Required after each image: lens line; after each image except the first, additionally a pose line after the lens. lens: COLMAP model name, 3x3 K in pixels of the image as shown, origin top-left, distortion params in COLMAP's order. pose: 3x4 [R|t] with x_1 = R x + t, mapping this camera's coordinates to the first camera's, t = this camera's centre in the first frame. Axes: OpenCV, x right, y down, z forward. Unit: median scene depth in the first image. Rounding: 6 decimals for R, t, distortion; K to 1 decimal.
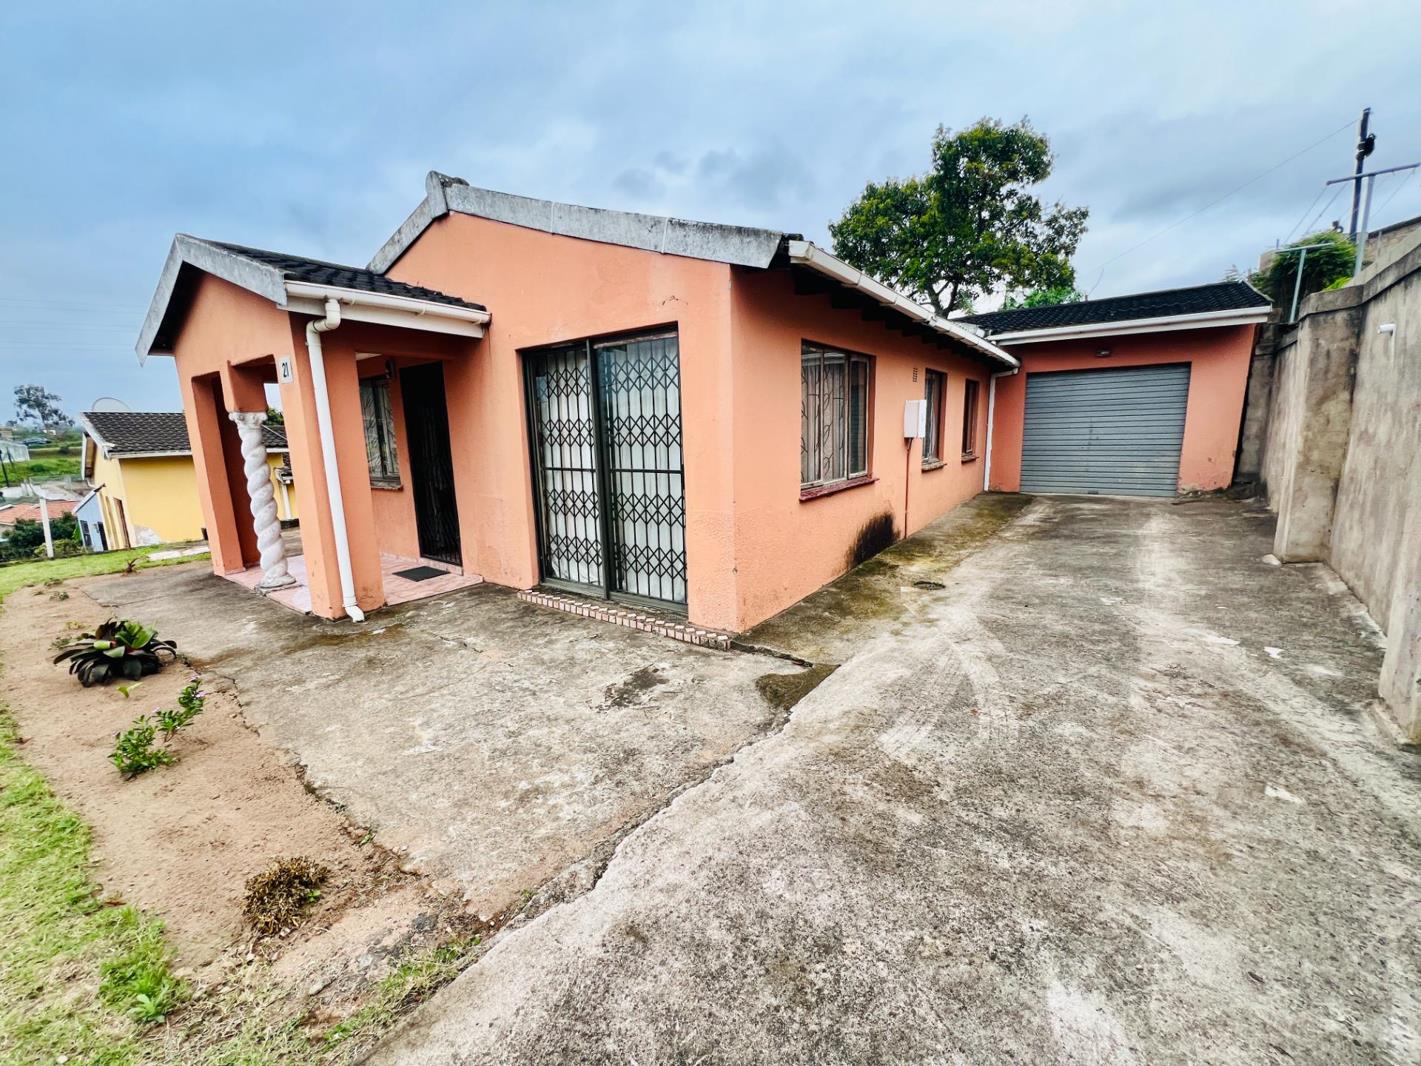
lens RADIAL K [[565.5, 0, 705.2], [0, 565.5, 534.5], [0, 0, 1]] dist [-0.007555, 0.000939]
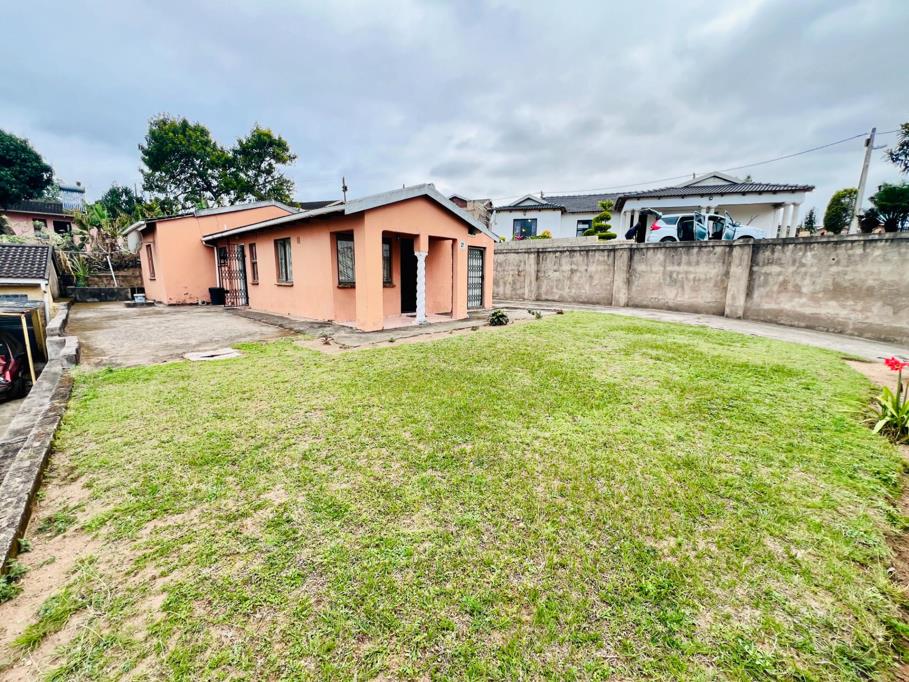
lens RADIAL K [[361.8, 0, 449.5], [0, 361.8, 338.2], [0, 0, 1]] dist [-0.007555, 0.000939]
pose [[0.110116, -0.143417, 0.983517, -1.510028], [0.168584, 0.977892, 0.123722, -0.012850], [-0.979517, 0.152181, 0.131859, 0.441840]]
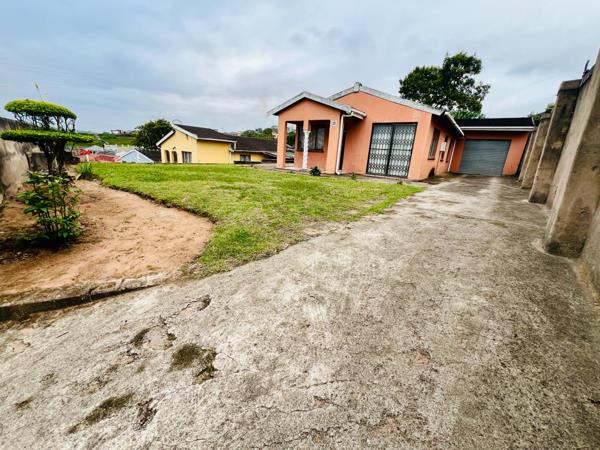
lens RADIAL K [[238.8, 0, 299.7], [0, 238.8, 225.7], [0, 0, 1]] dist [-0.007555, 0.000939]
pose [[0.995644, 0.093187, 0.003141, -0.496192], [-0.092928, 0.989008, 0.115012, 0.210842], [0.007611, -0.114803, 0.993359, -0.652703]]
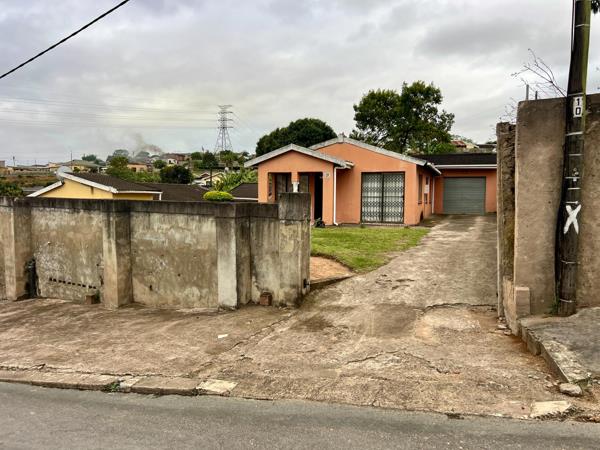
lens RADIAL K [[442.9, 0, 300.8], [0, 442.9, 224.9], [0, 0, 1]] dist [0.042749, -0.002497]
pose [[0.963609, 0.016809, 0.266786, -1.035031], [0.014885, 0.993098, -0.116337, 0.313810], [-0.266901, 0.116074, 0.956708, -1.380705]]
